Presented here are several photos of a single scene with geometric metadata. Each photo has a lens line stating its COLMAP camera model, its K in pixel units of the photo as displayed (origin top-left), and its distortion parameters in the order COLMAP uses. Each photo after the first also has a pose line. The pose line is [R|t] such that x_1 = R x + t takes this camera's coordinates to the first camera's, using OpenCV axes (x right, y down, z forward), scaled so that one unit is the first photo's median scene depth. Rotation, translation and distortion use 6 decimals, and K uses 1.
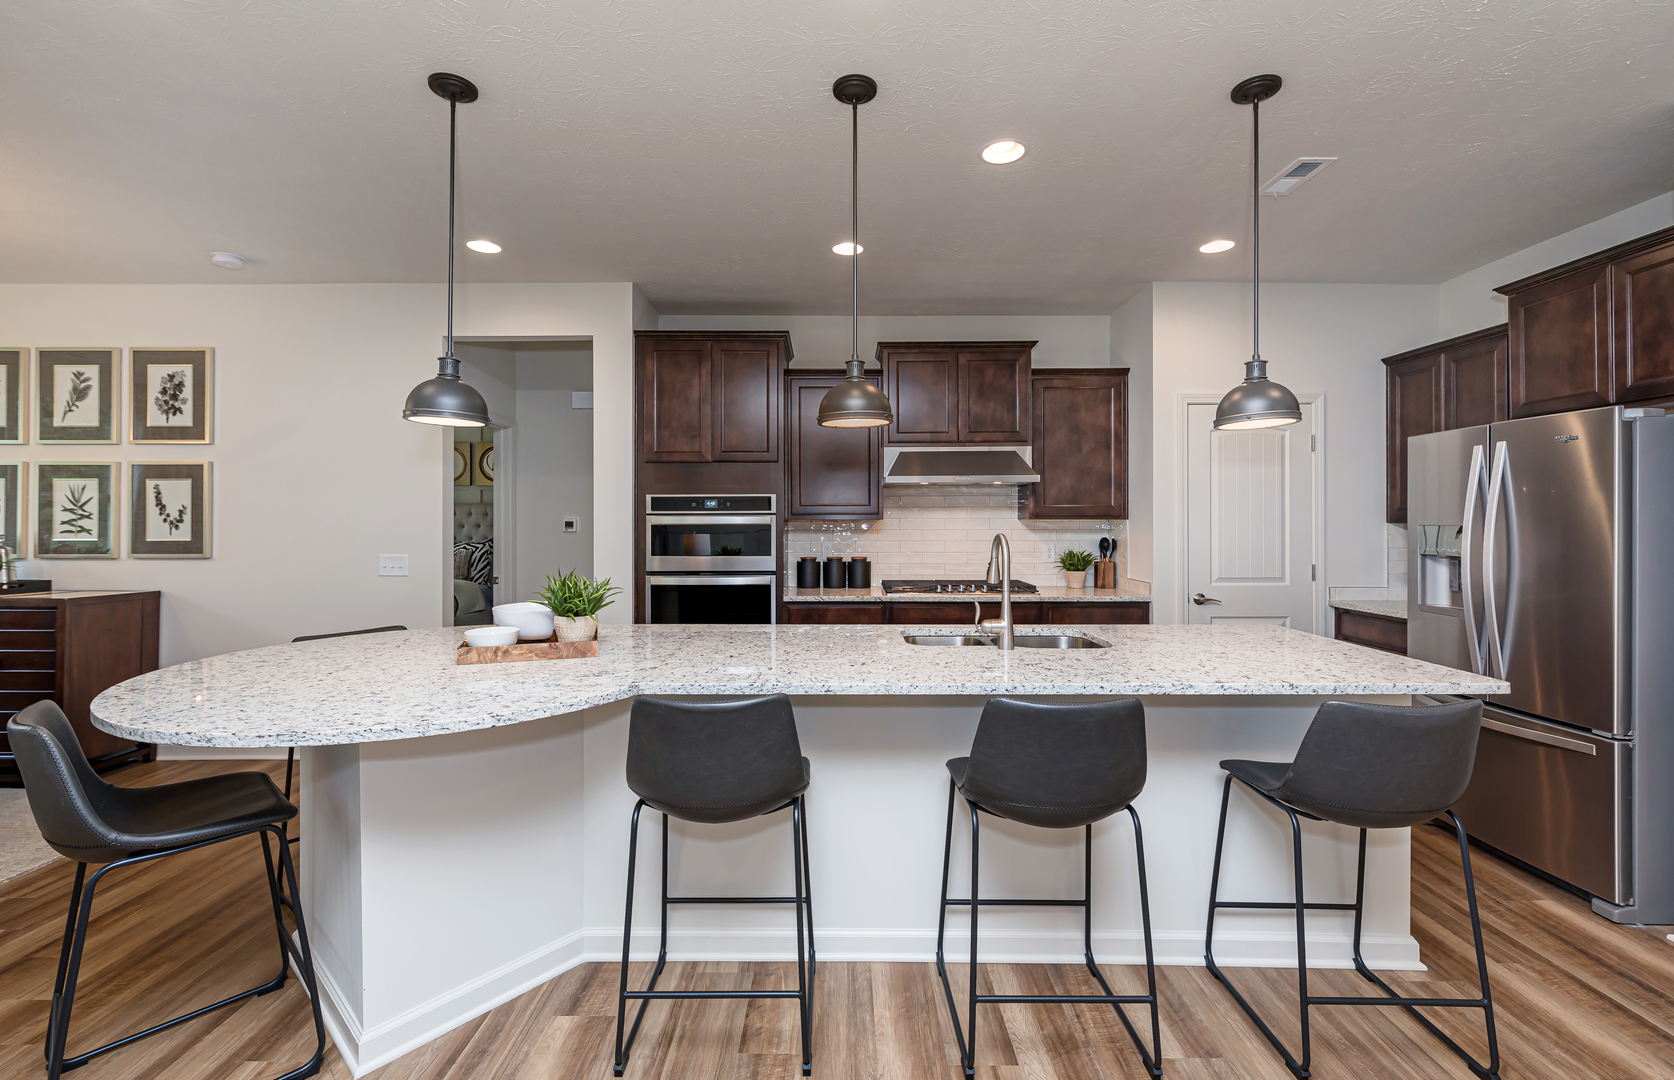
lens RADIAL K [[704.7, 0, 839.9], [0, 704.7, 521.5], [0, 0, 1]] dist [0.000496, -0.000289]
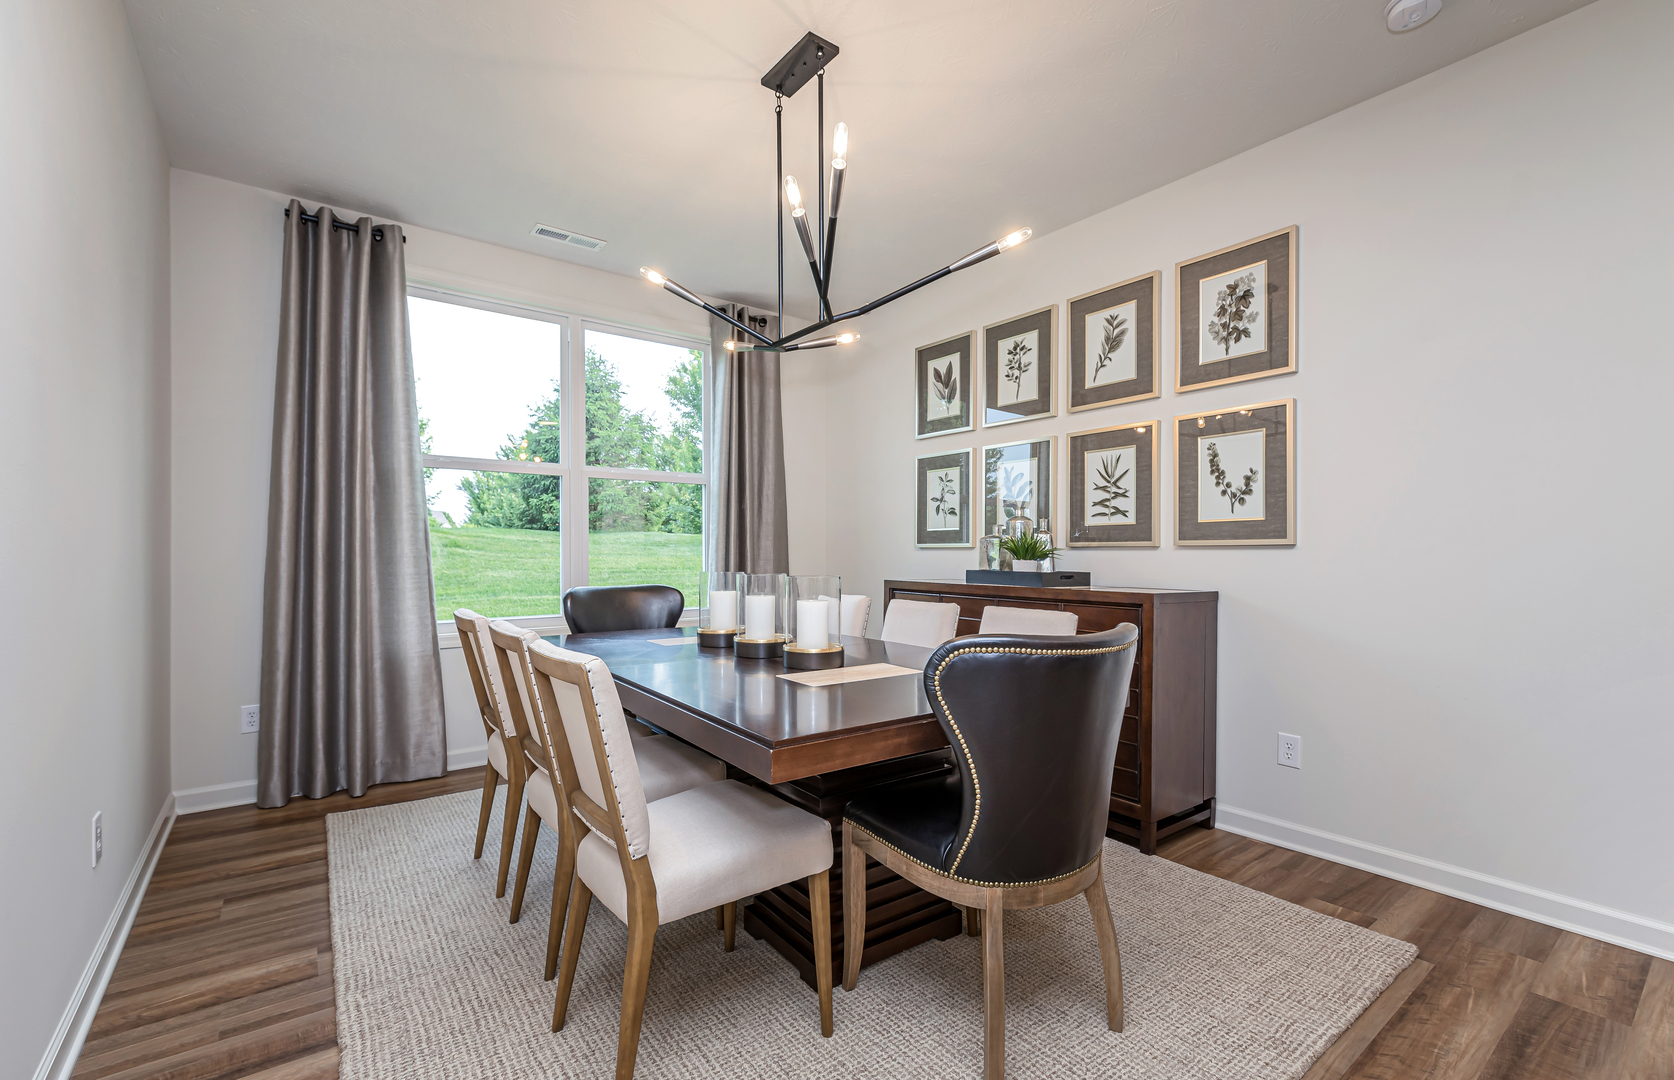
lens RADIAL K [[711.3, 0, 833.6], [0, 711.3, 548.9], [0, 0, 1]] dist [0.000105, -0.000437]
pose [[0.605642, -0.004973, -0.795721, -0.625829], [0.001259, 0.999985, -0.005291, 0.058370], [0.795736, 0.002202, 0.605640, 0.253652]]
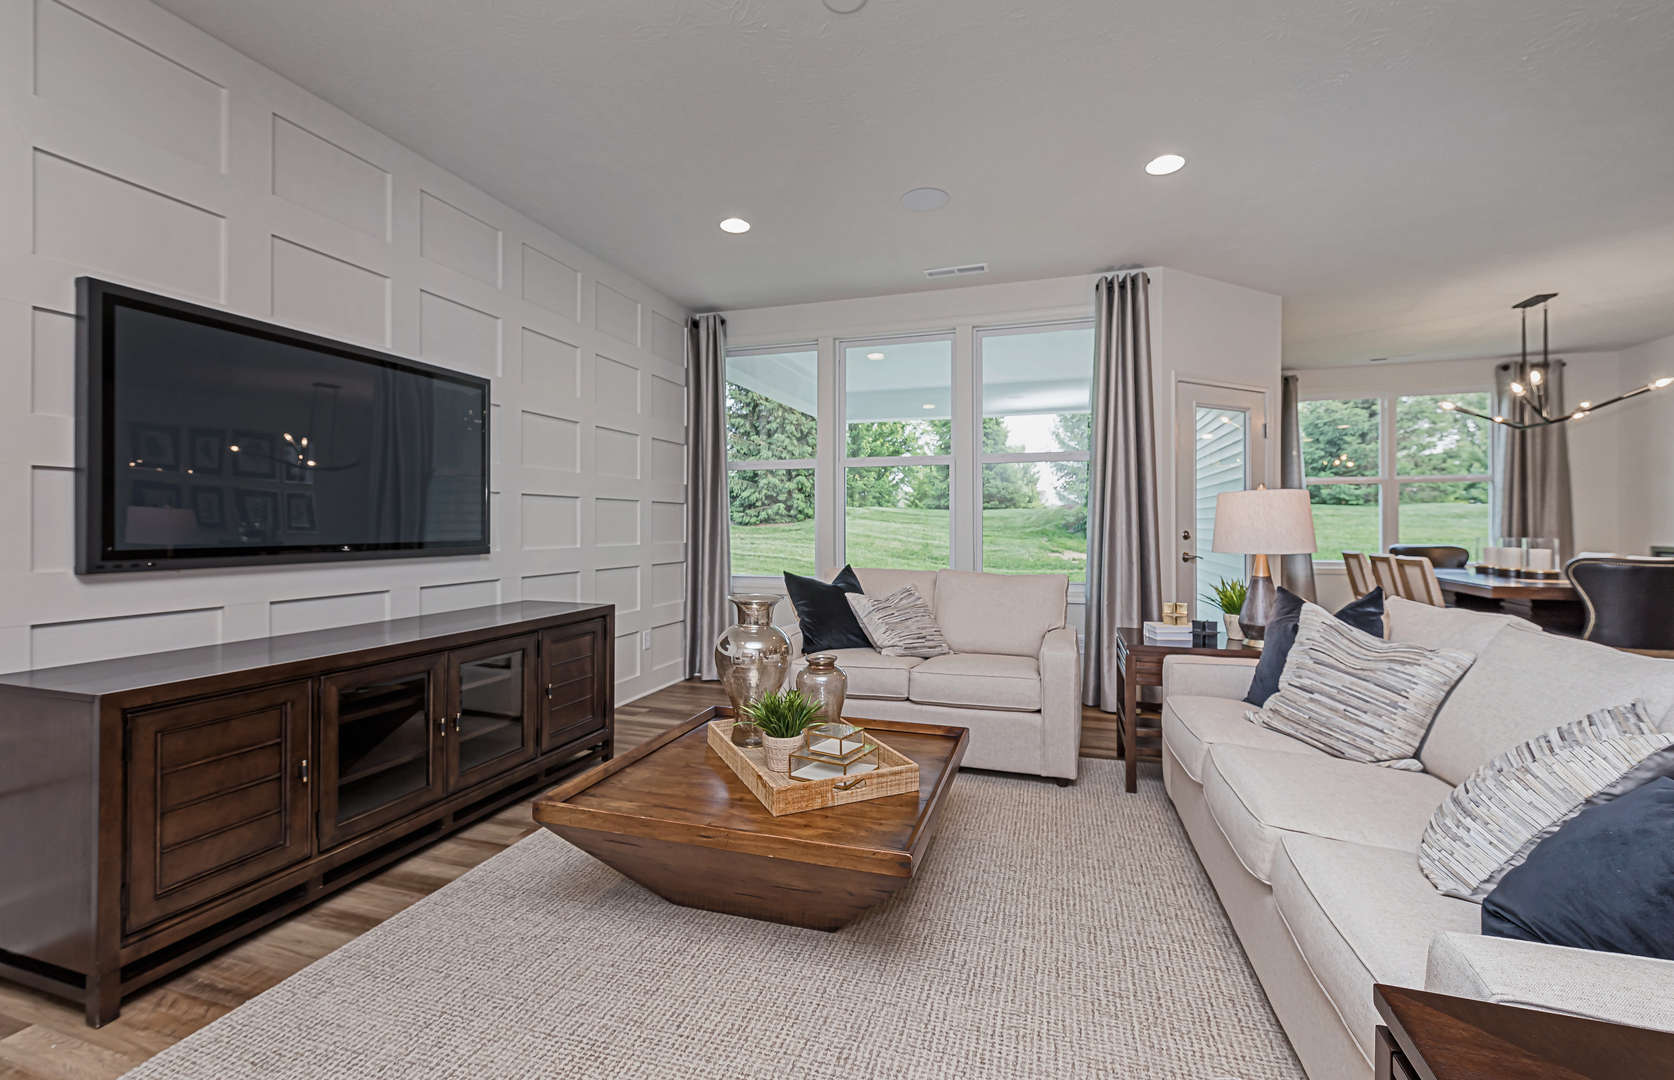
lens RADIAL K [[704.7, 0, 839.9], [0, 704.7, 521.5], [0, 0, 1]] dist [0.000496, -0.000289]
pose [[-0.304404, -0.003830, -0.952535, 0.448800], [0.003517, 0.999981, -0.005144, 0.049086], [0.952536, -0.004916, -0.304385, -0.204859]]
